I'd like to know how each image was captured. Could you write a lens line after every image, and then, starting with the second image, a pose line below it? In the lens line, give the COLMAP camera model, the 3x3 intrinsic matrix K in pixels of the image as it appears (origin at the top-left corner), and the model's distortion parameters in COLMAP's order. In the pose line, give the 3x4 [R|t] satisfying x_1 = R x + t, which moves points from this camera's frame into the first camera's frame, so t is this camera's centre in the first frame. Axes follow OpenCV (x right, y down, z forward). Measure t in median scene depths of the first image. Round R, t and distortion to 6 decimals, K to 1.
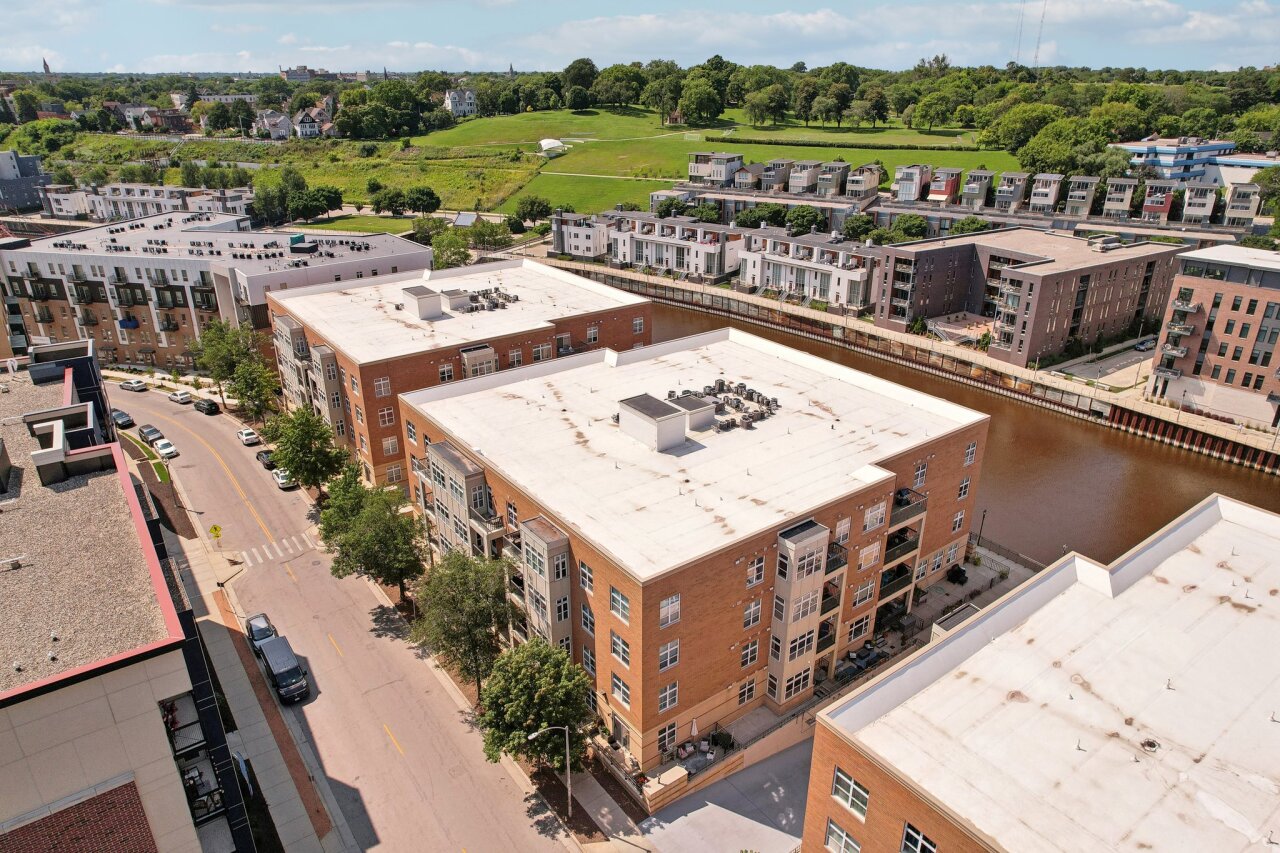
lens RADIAL K [[838.0, 0, 640.0], [0, 838.0, 426.5], [0, 0, 1]] dist [-0.071314, 0.084698]
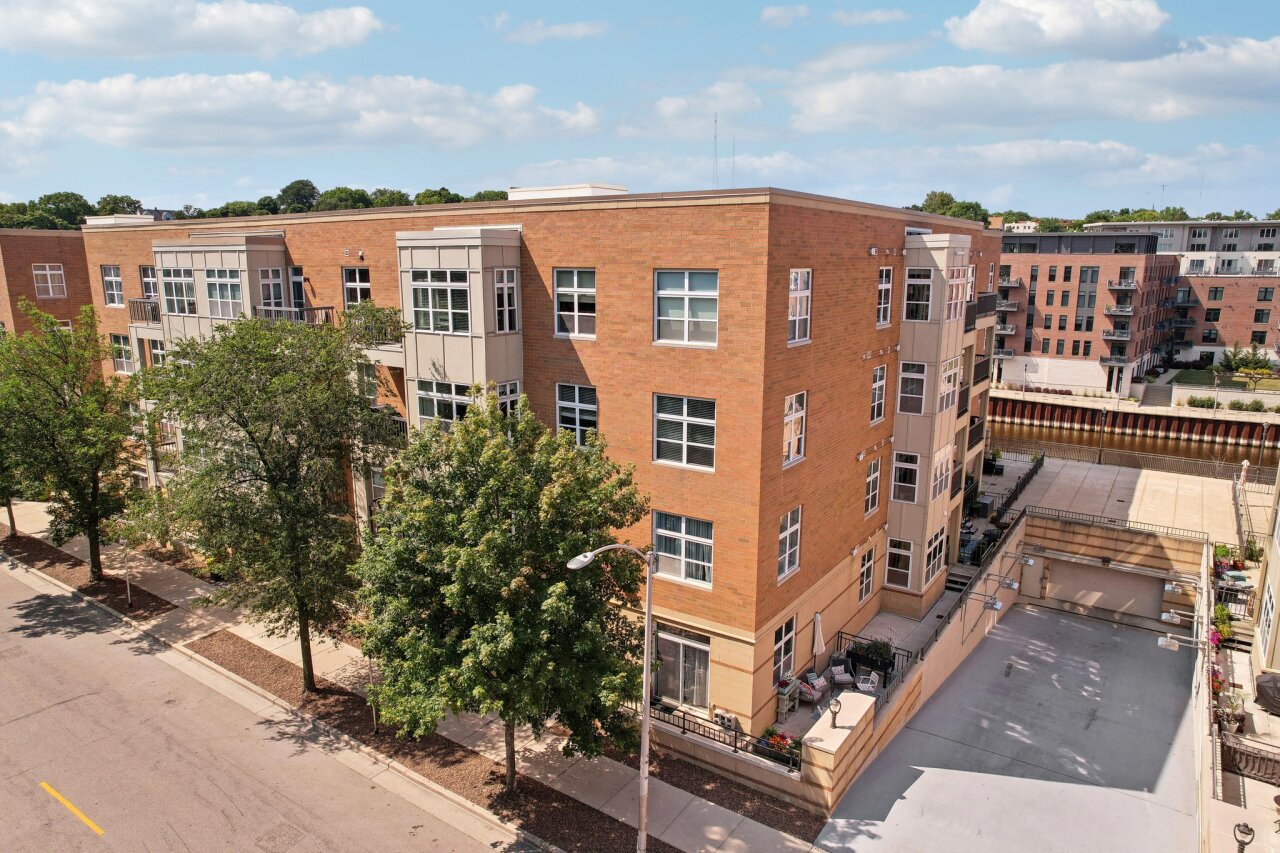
lens RADIAL K [[838.0, 0, 640.0], [0, 838.0, 426.5], [0, 0, 1]] dist [-0.071314, 0.084698]
pose [[0.946221, -0.067350, 0.316434, -0.078192], [0.128320, 0.975995, -0.175977, 0.145151], [-0.296986, 0.207118, 0.932149, 0.260254]]
